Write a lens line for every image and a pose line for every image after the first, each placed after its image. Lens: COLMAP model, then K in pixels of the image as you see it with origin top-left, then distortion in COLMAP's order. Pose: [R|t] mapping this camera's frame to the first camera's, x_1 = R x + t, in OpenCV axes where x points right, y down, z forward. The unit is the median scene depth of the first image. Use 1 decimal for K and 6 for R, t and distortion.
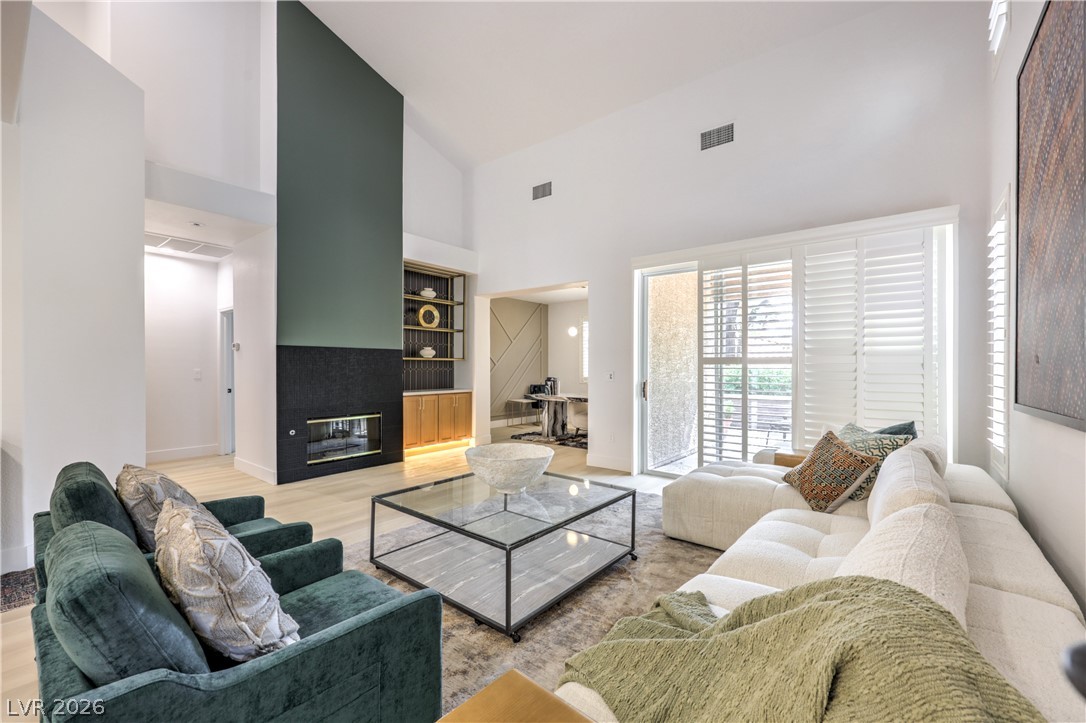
lens RADIAL K [[455.8, 0, 541.1], [0, 455.8, 367.2], [0, 0, 1]] dist [0.002704, 0.000961]
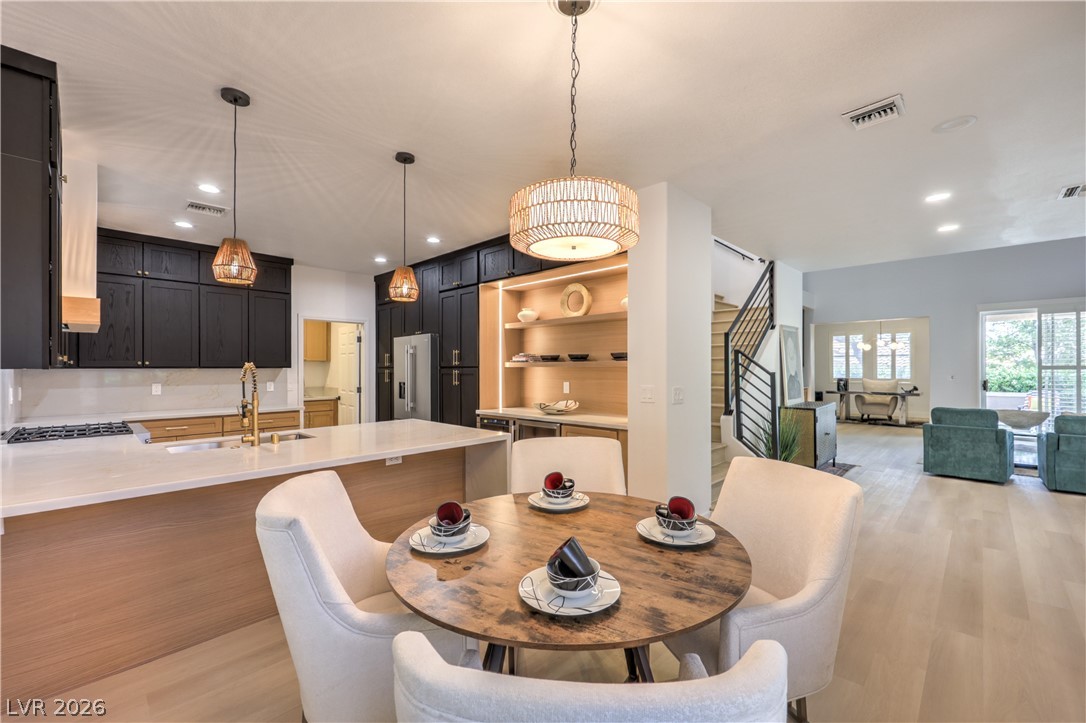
lens RADIAL K [[455.8, 0, 541.1], [0, 455.8, 367.2], [0, 0, 1]] dist [0.002704, 0.000961]
pose [[0.996409, -0.004560, -0.084546, -0.952488], [0.004241, 0.999983, -0.003956, -0.011973], [0.084562, 0.003583, 0.996412, -0.596677]]
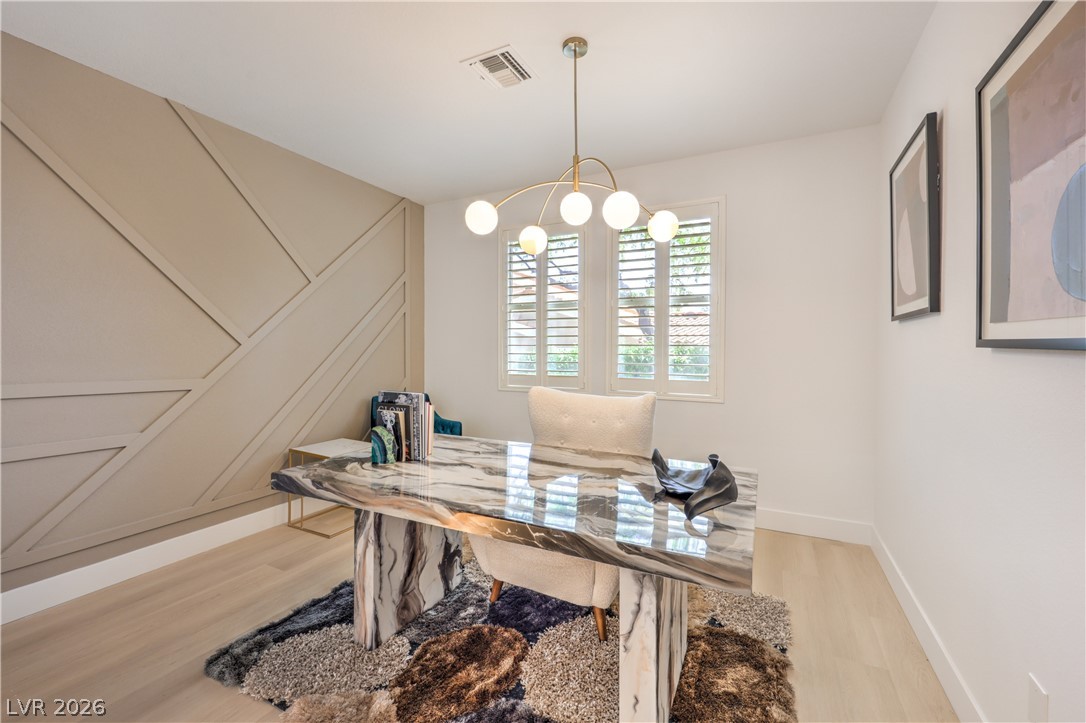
lens RADIAL K [[448.0, 0, 543.6], [0, 448.0, 350.0], [0, 0, 1]] dist [0.000697, 0.000154]
pose [[0.978170, -0.000973, 0.207803, 0.060213], [0.001051, 0.999999, -0.000263, -0.002095], [-0.207802, 0.000475, 0.978171, 0.881090]]
